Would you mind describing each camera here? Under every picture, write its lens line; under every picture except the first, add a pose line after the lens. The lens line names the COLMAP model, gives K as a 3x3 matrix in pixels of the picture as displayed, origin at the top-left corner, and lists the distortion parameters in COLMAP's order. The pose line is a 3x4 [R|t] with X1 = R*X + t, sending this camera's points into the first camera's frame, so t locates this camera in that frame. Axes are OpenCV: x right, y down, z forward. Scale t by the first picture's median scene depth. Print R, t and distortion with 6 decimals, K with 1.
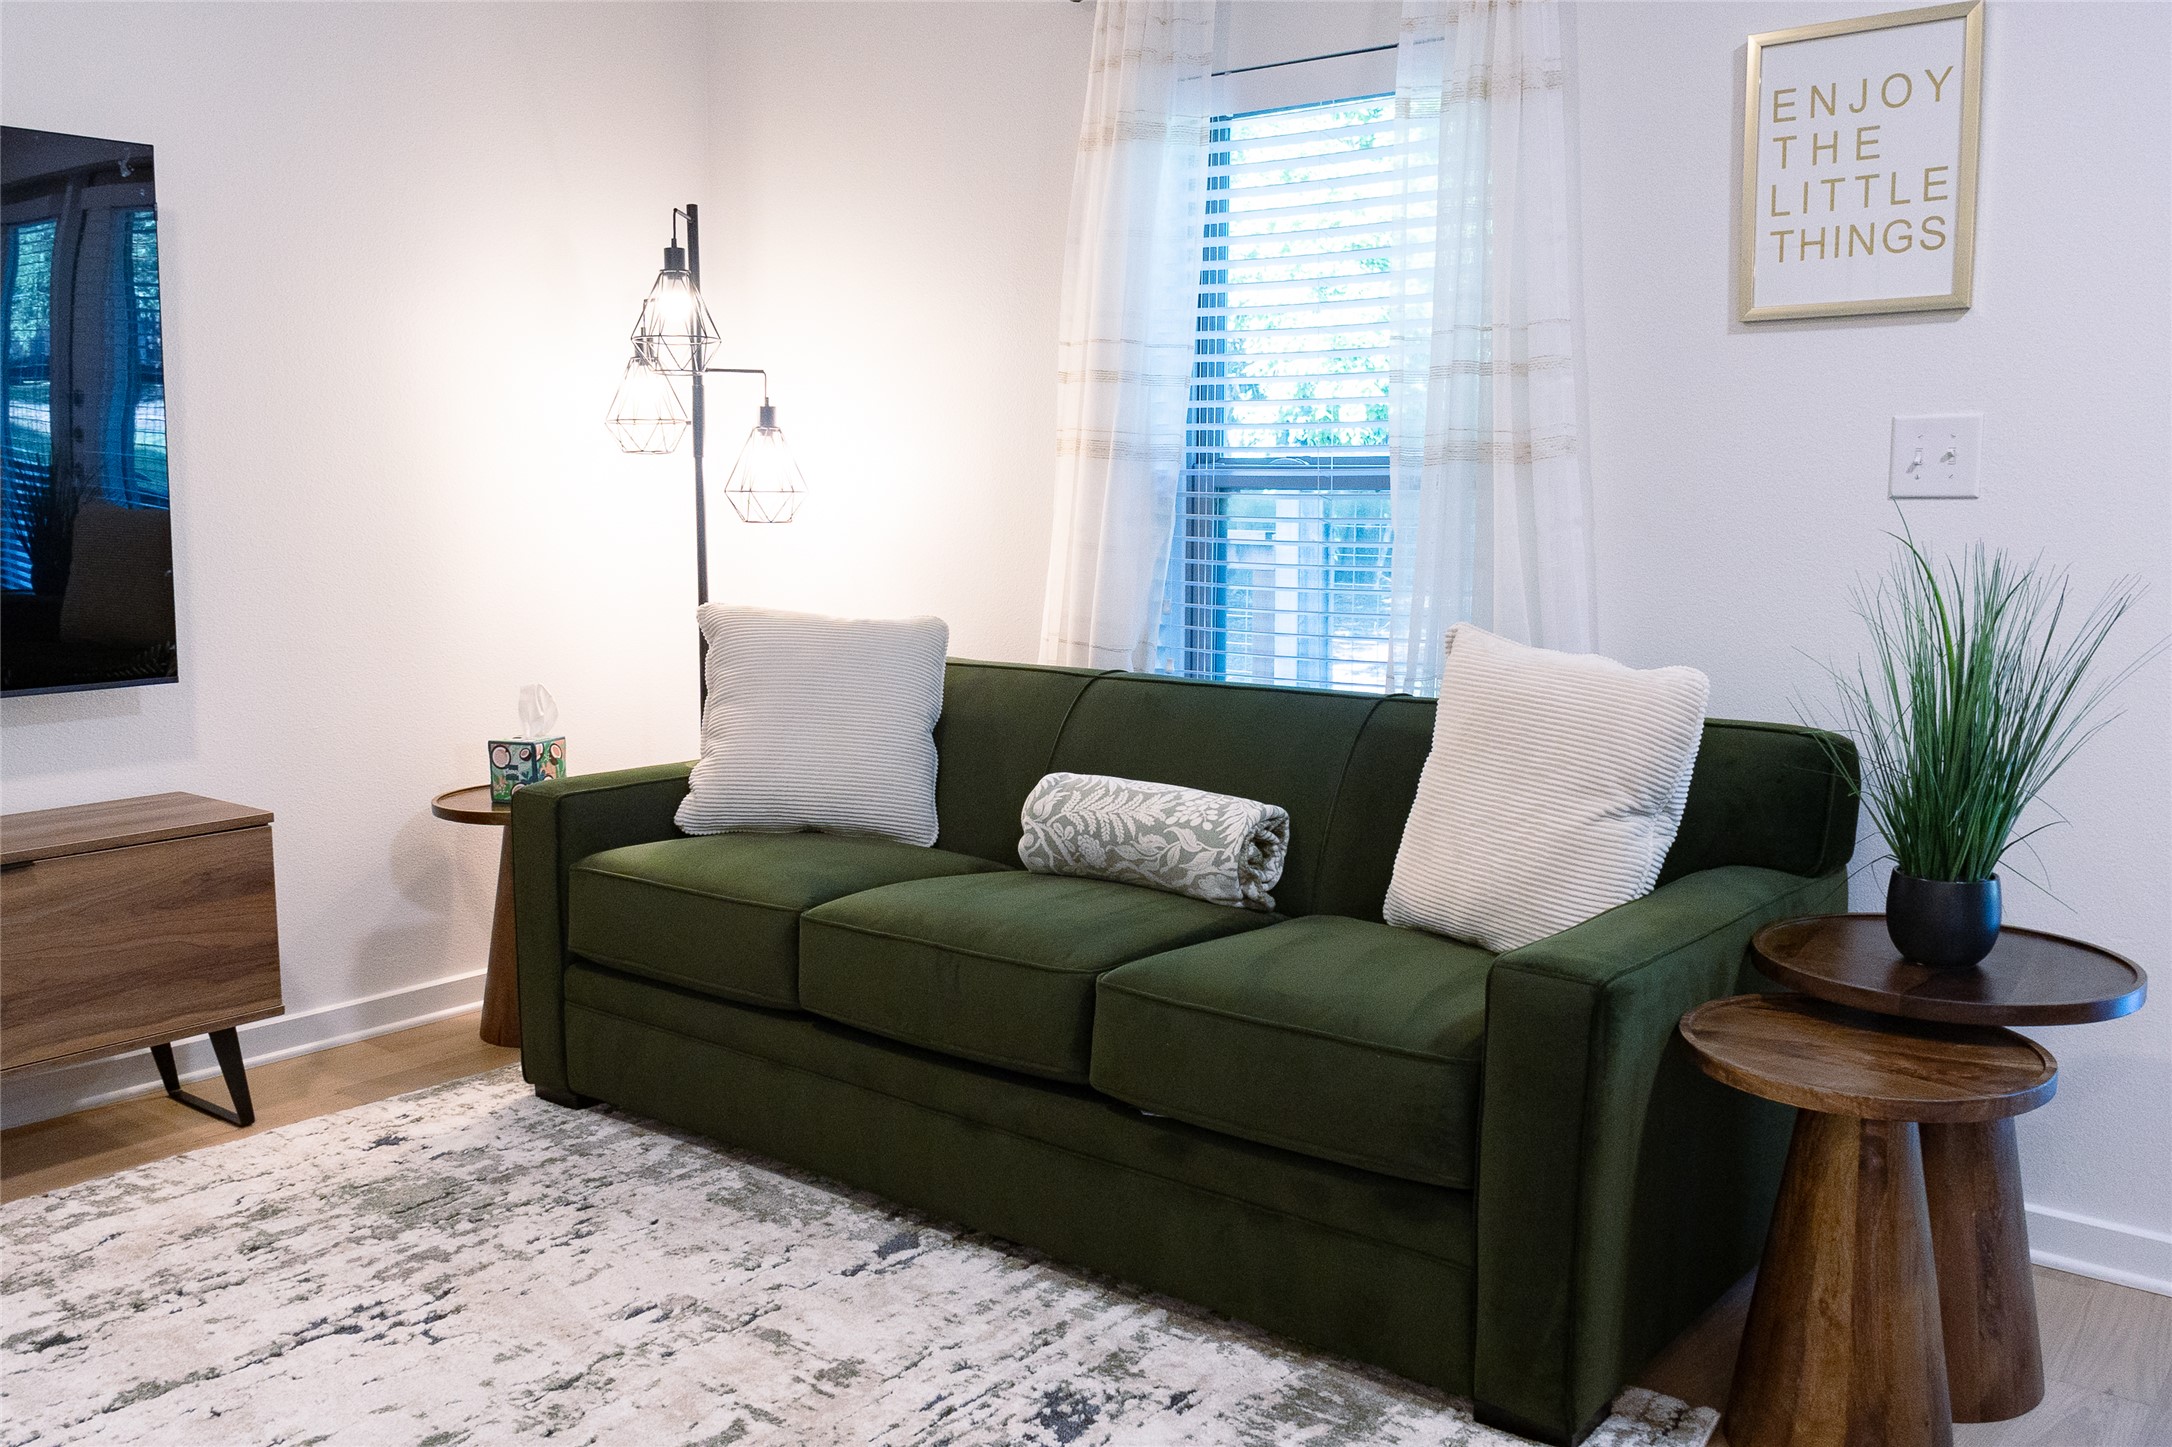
lens RADIAL K [[1845.0, 0, 1086.0], [0, 1845.0, 723.5], [0, 0, 1]] dist [0.000781, 0.001432]
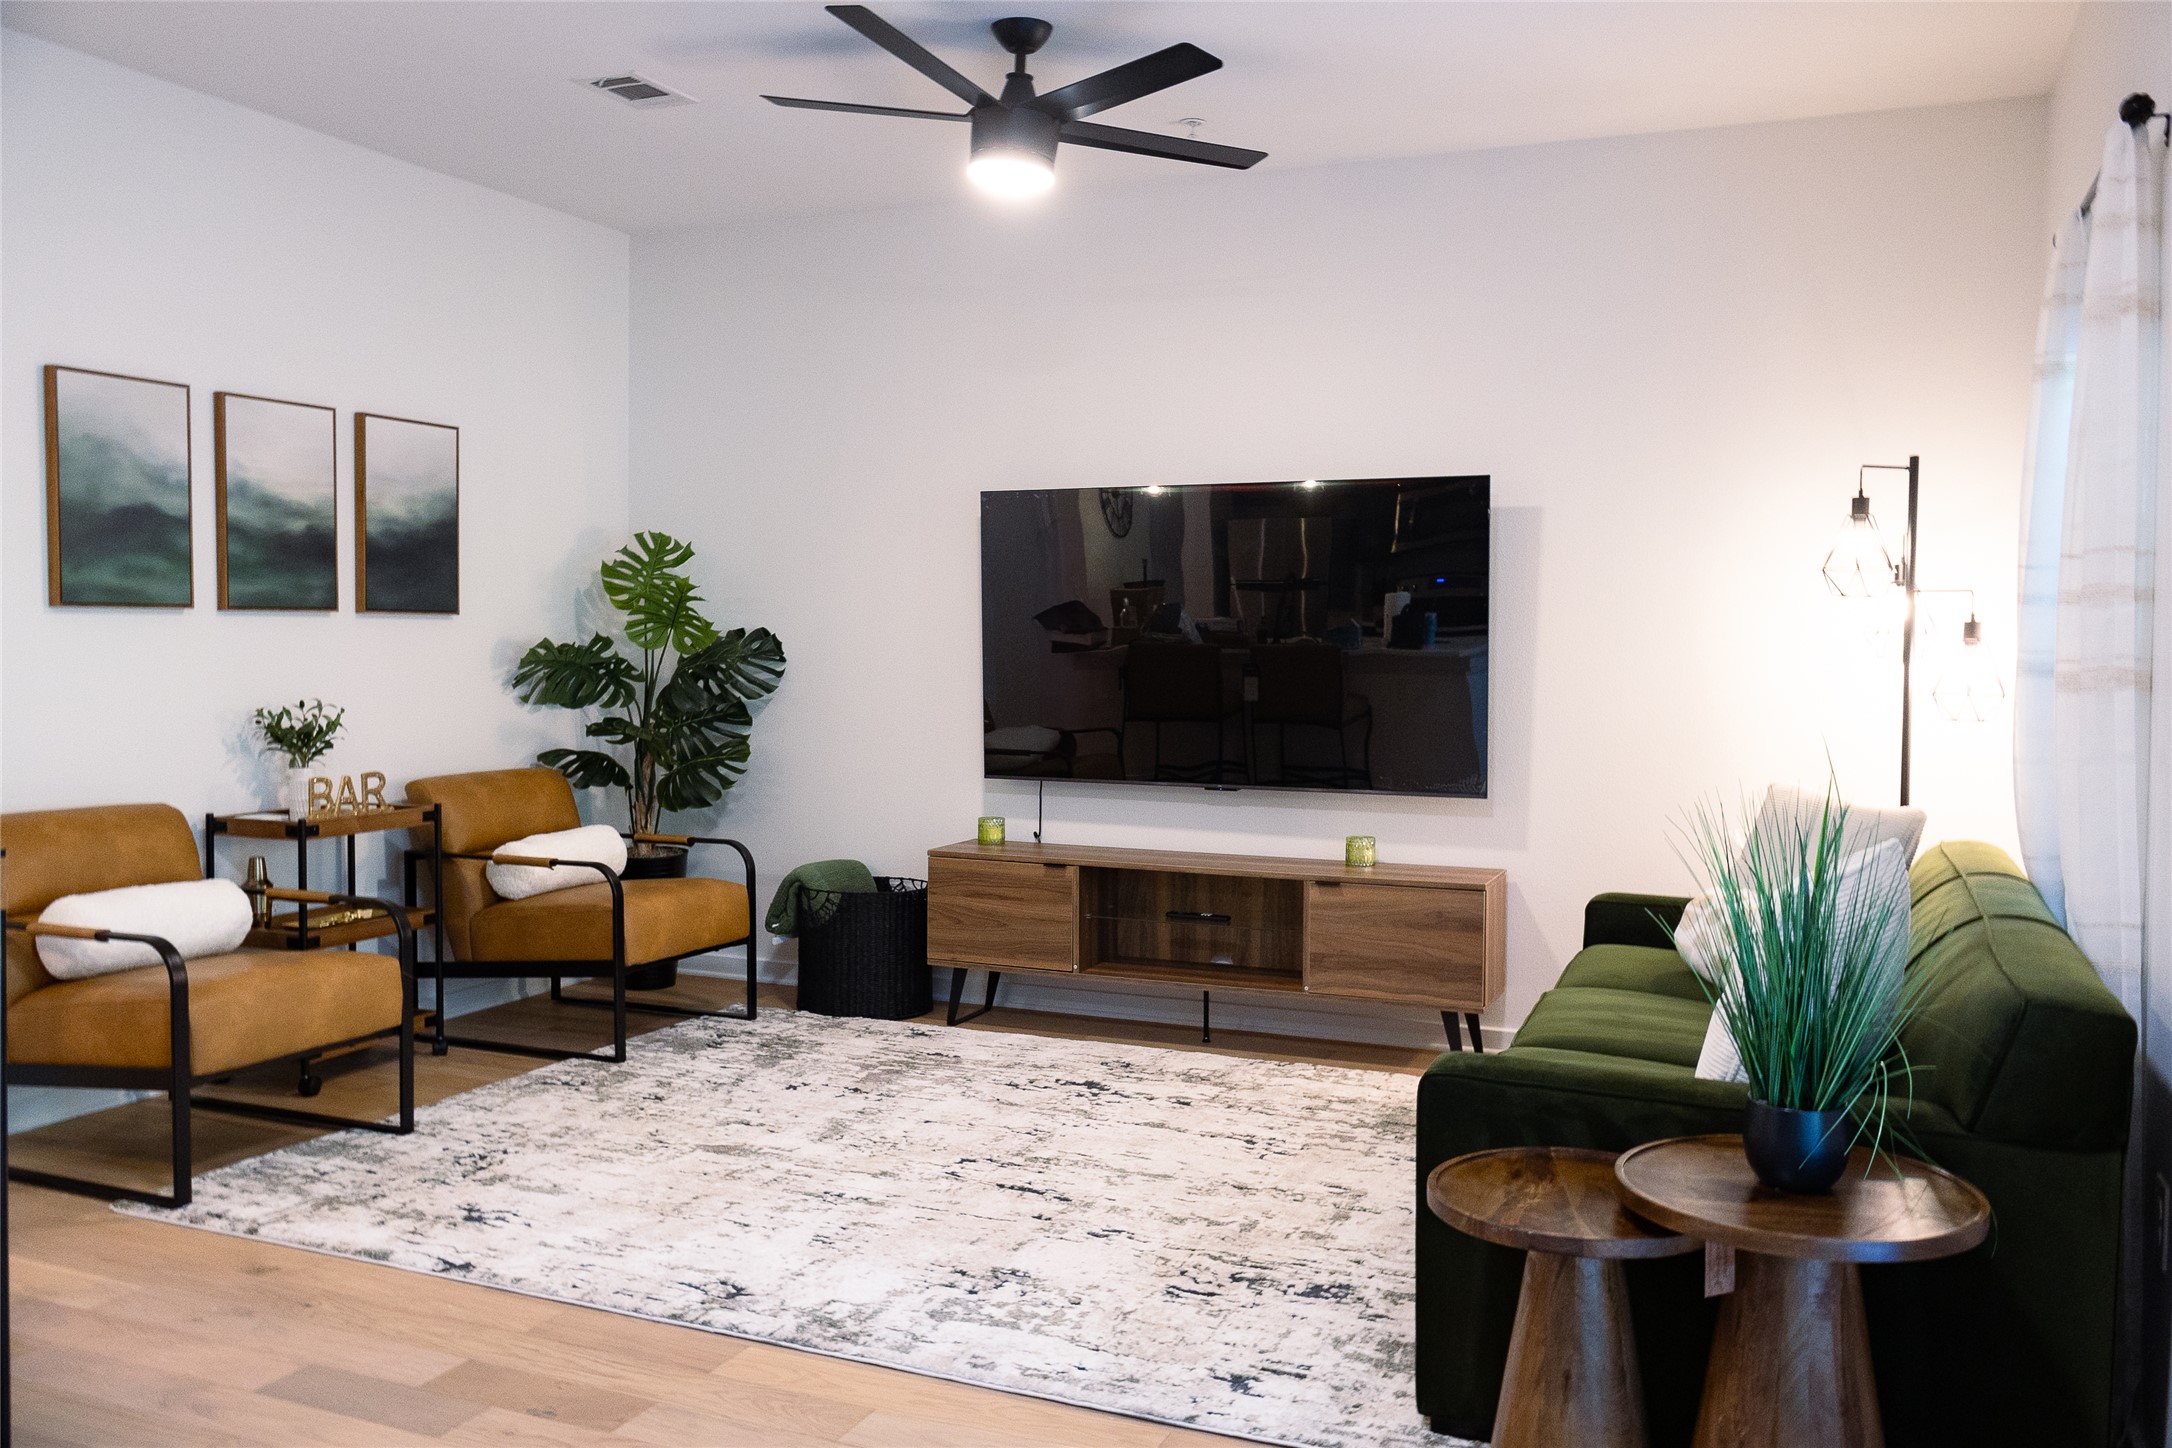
lens RADIAL K [[1744.7, 0, 1086.0], [0, 1744.7, 724.0], [0, 0, 1]] dist [-0.004030, 0.003021]
pose [[0.290274, 0.050660, -0.955602, 1.088649], [-0.134378, 0.990861, 0.011710, -0.073562], [0.947462, 0.125013, 0.294428, 0.263406]]
